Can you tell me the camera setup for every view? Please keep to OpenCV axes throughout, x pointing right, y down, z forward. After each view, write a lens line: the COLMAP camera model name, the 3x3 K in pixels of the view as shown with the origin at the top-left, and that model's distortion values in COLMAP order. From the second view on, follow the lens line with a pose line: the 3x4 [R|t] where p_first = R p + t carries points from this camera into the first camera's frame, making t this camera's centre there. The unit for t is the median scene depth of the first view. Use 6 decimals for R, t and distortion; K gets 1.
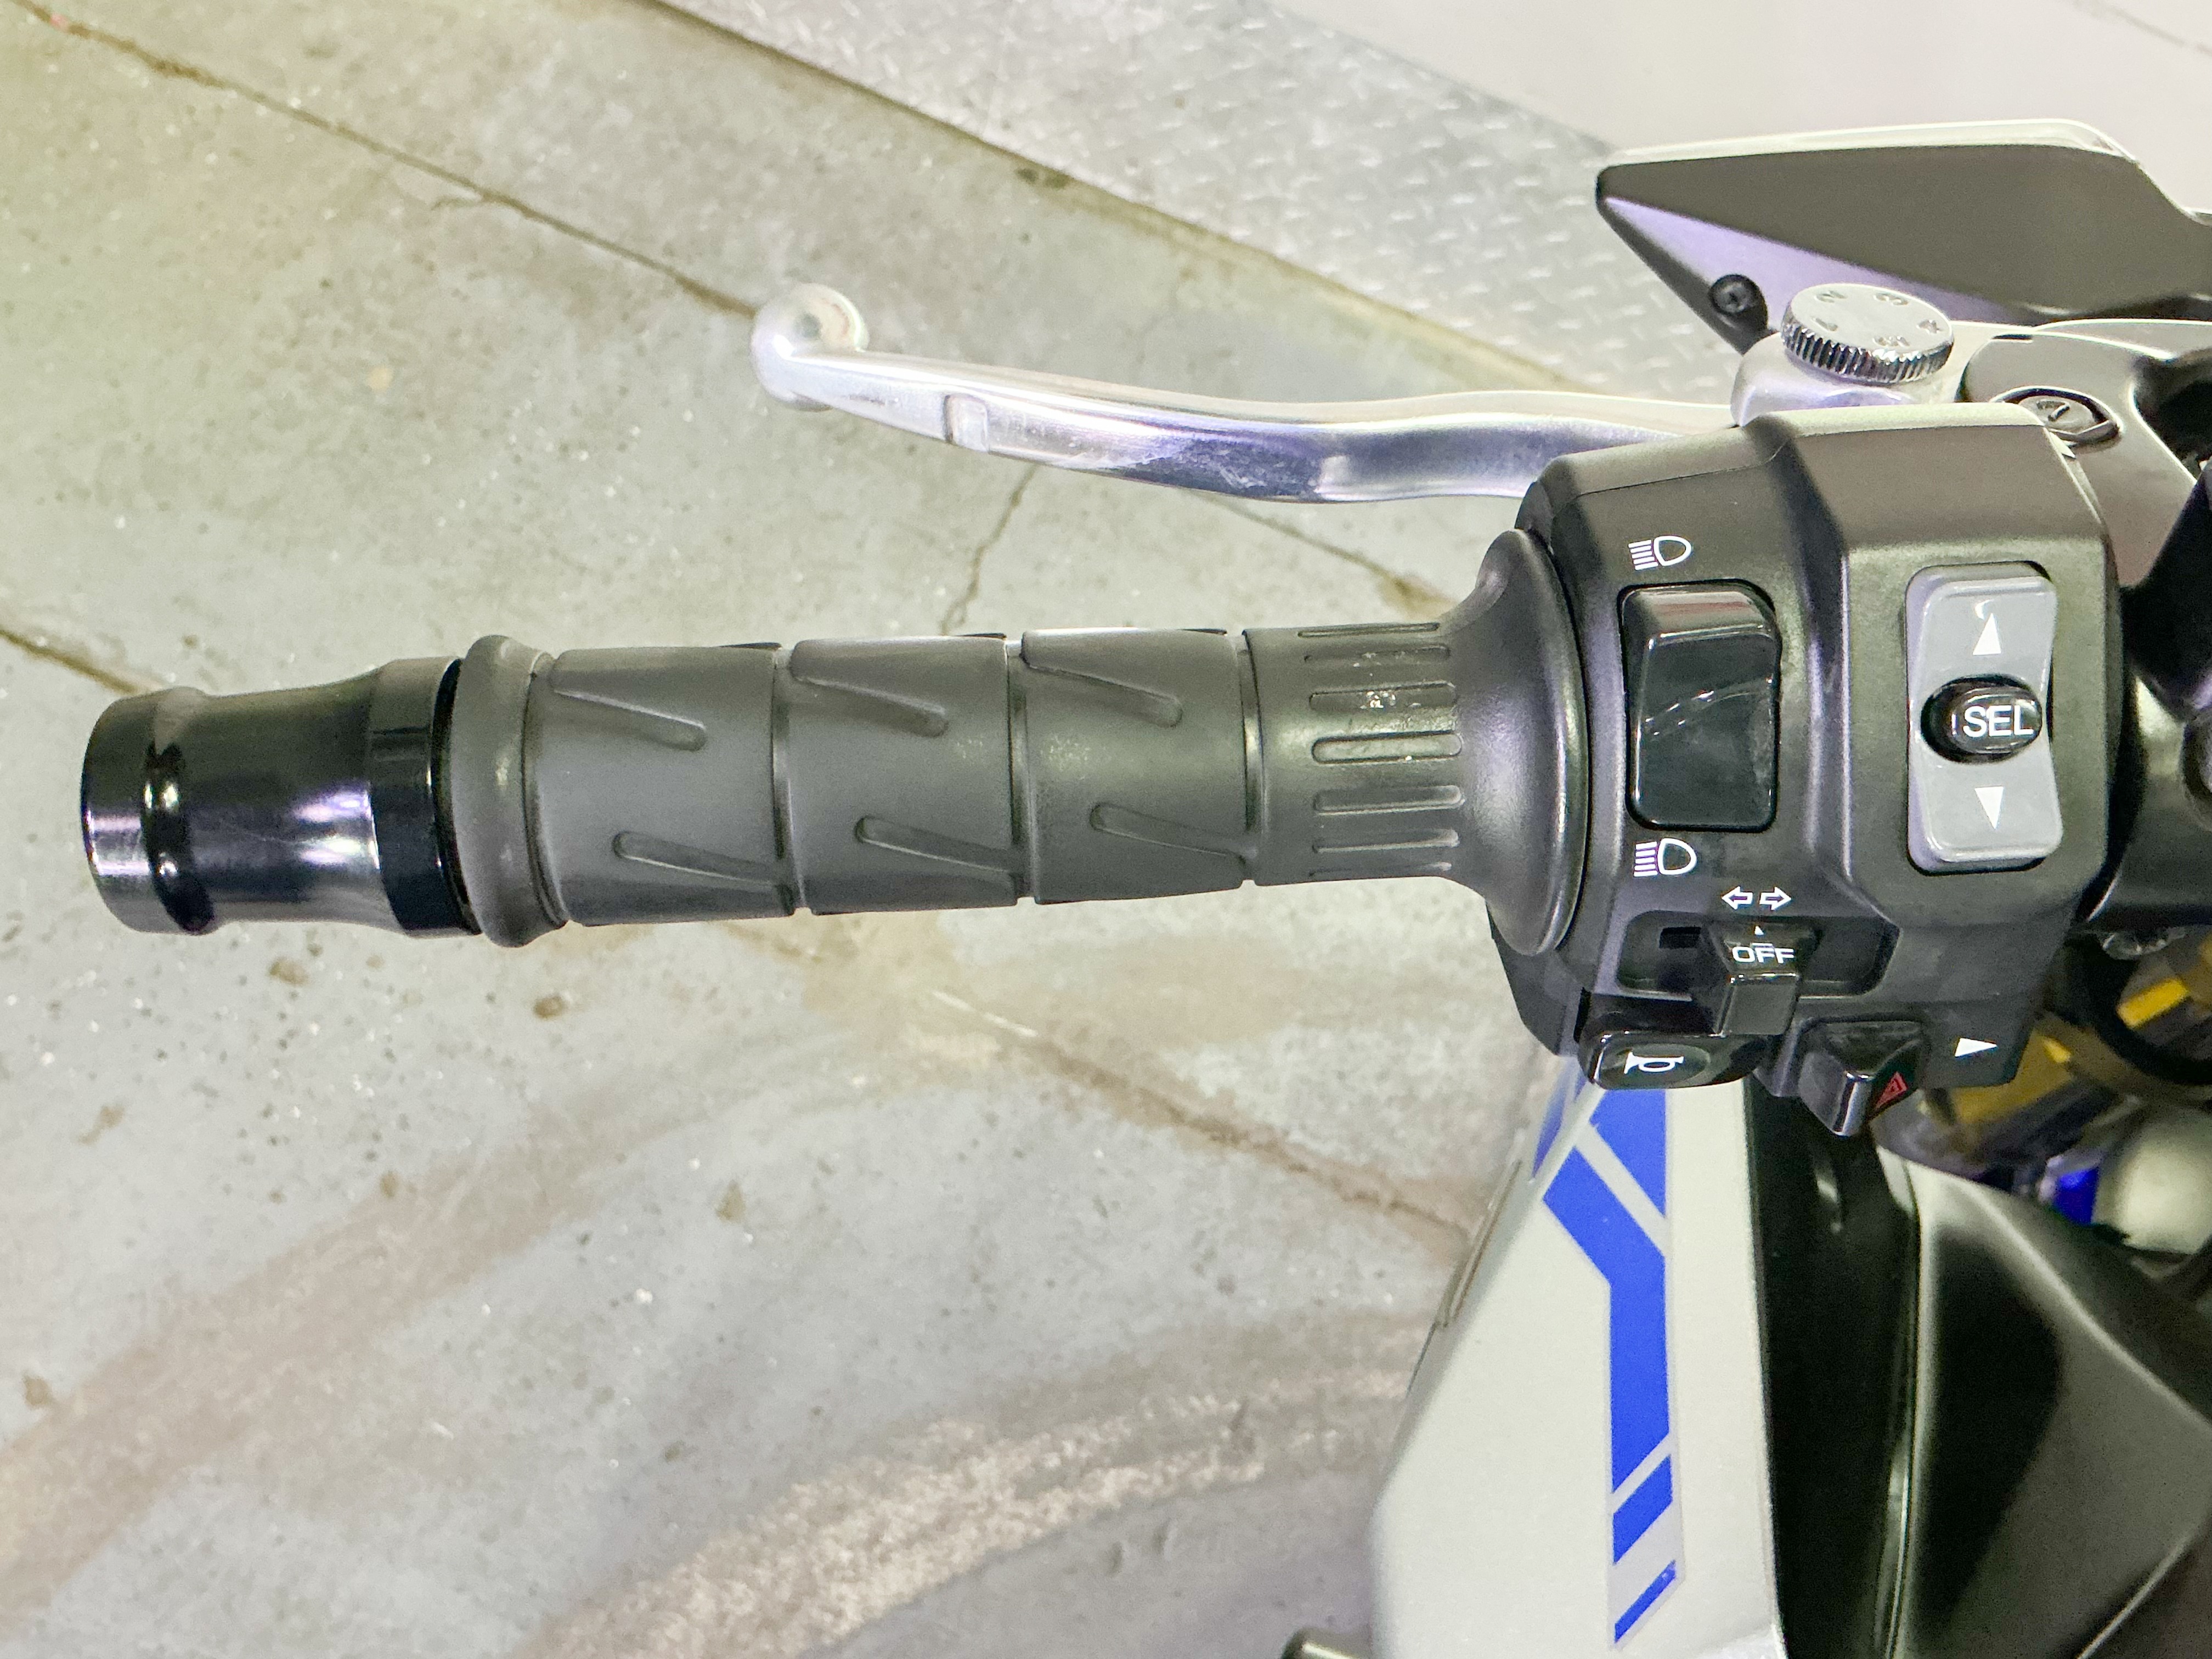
lens RADIAL K [[2270.8, 0, 1106.0], [0, 2270.8, 829.5], [0, 0, 1]] dist [0.181544, -0.424455]
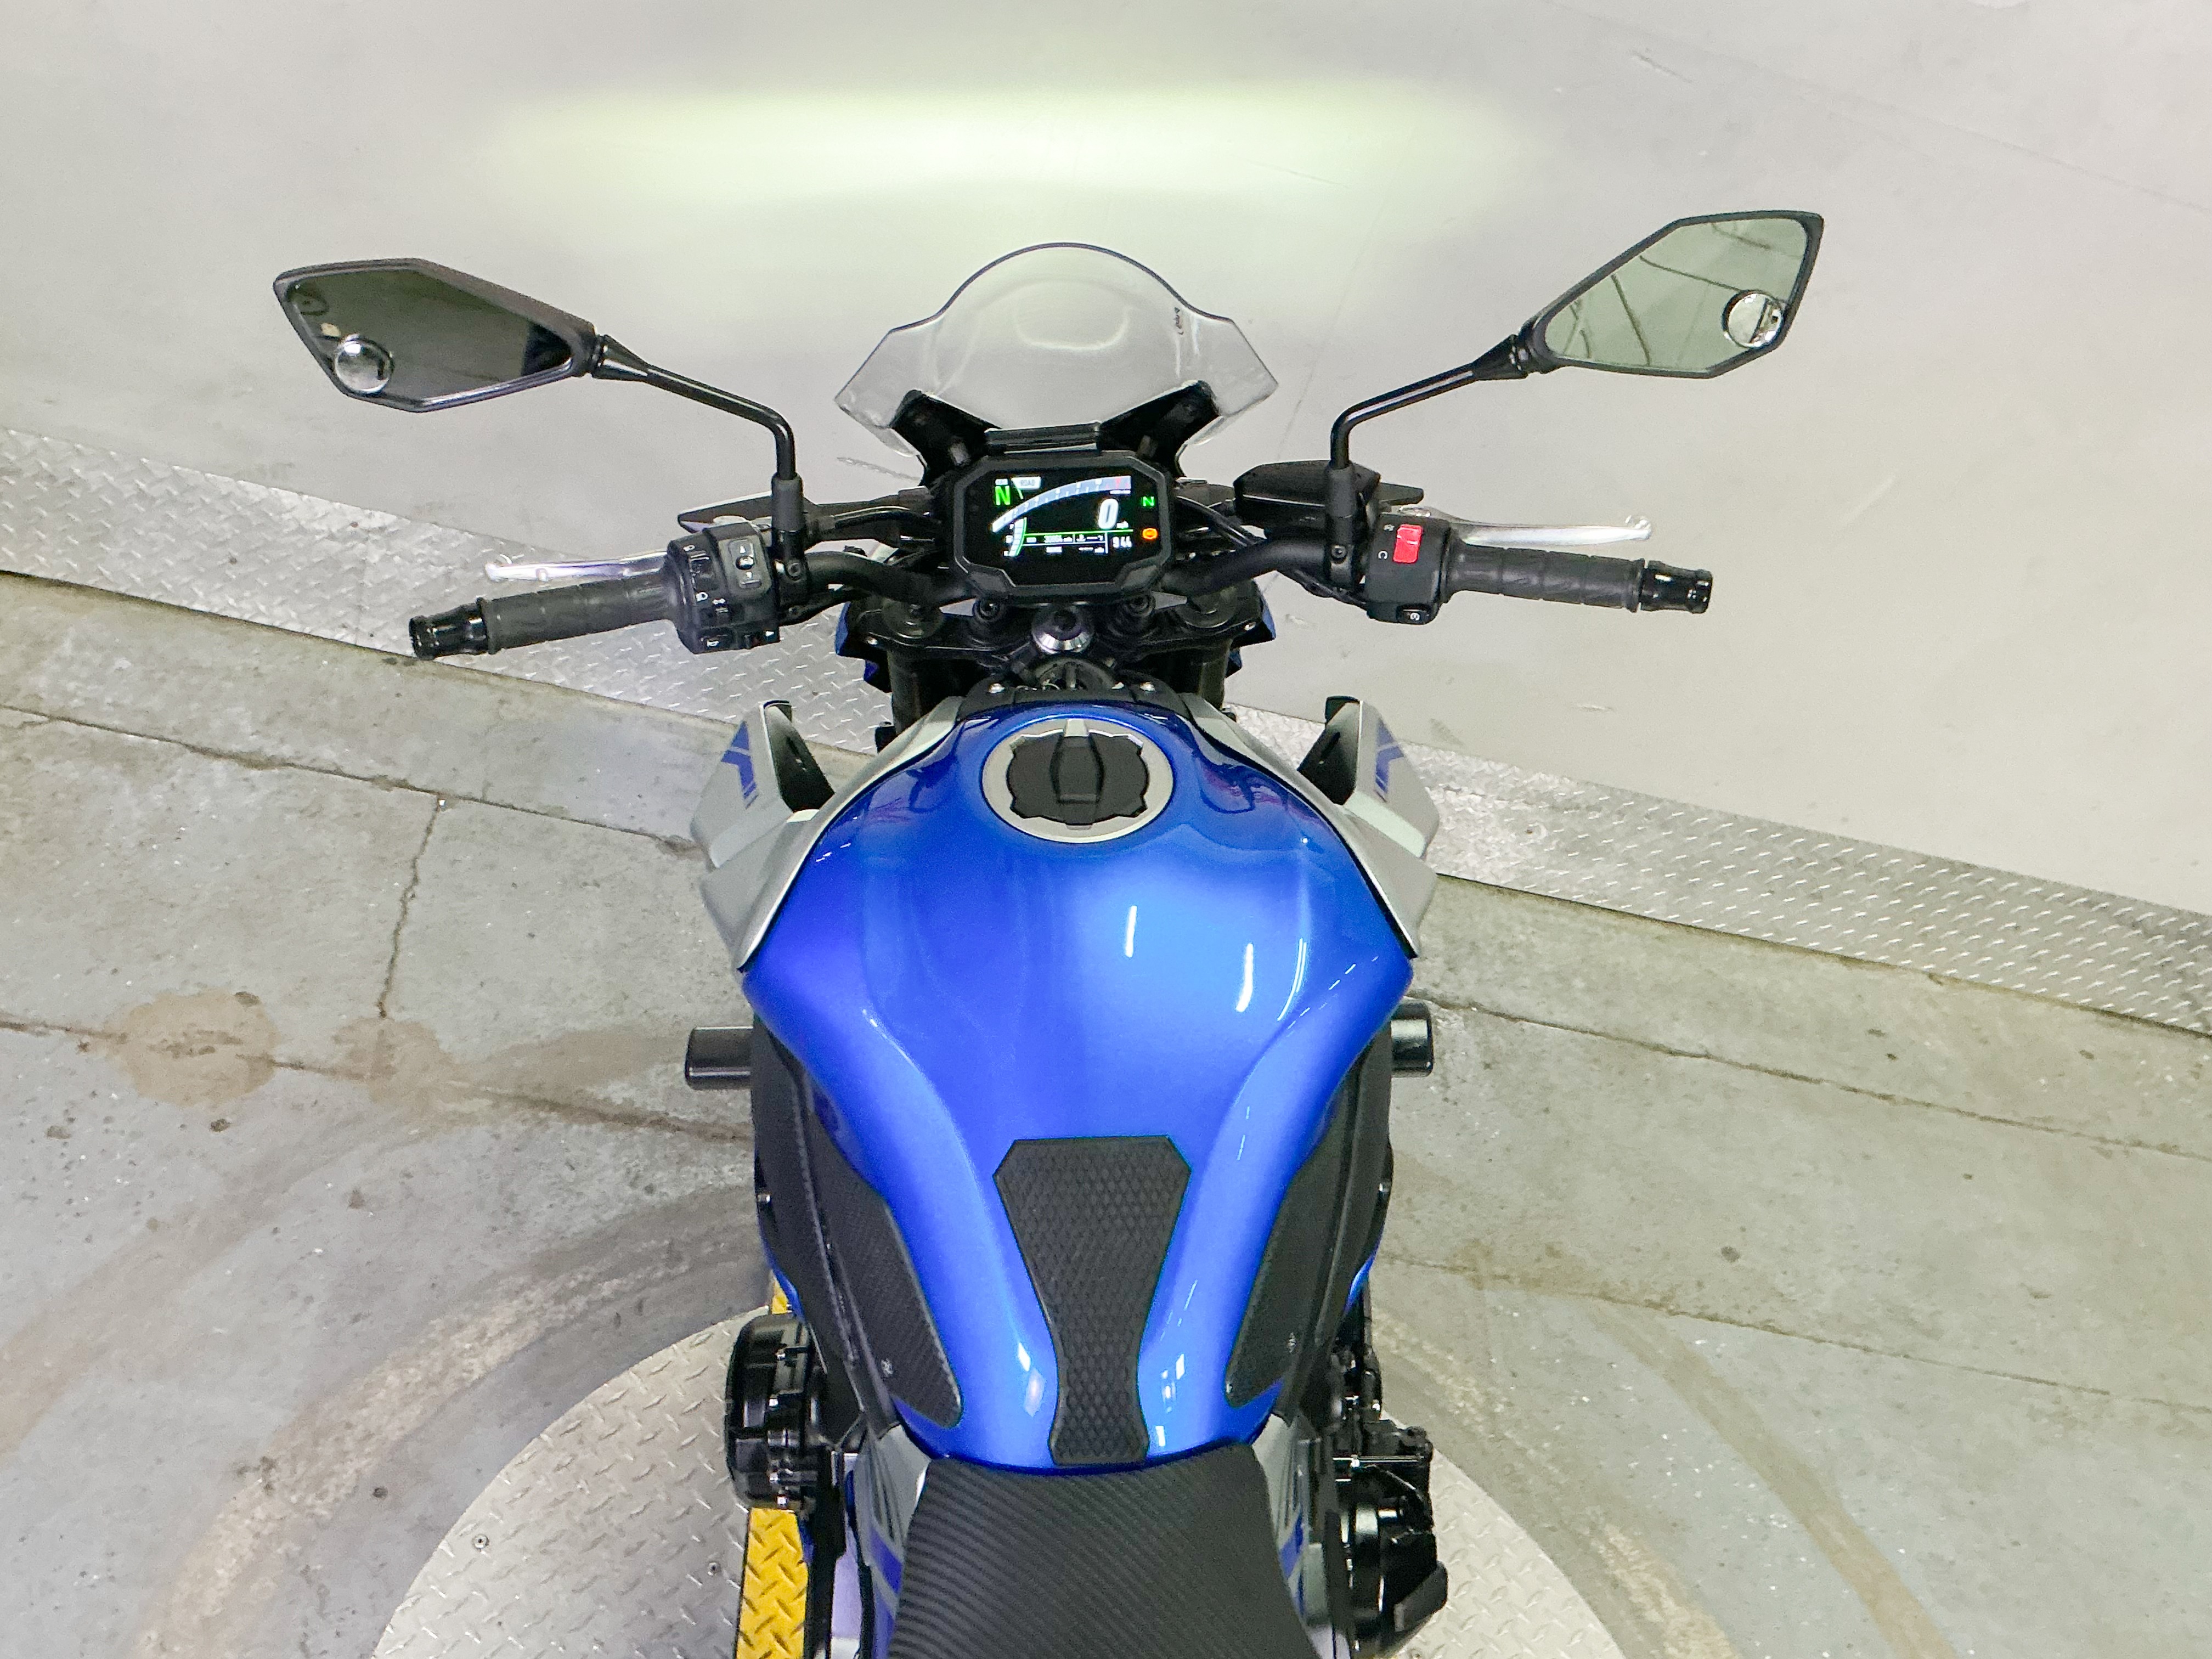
lens RADIAL K [[2270.8, 0, 1106.0], [0, 2270.8, 829.5], [0, 0, 1]] dist [0.181544, -0.424455]
pose [[0.930545, -0.171186, 0.323700, -0.144728], [0.243131, 0.949860, -0.196606, 0.360538], [-0.273813, 0.261652, 0.925508, -0.823020]]
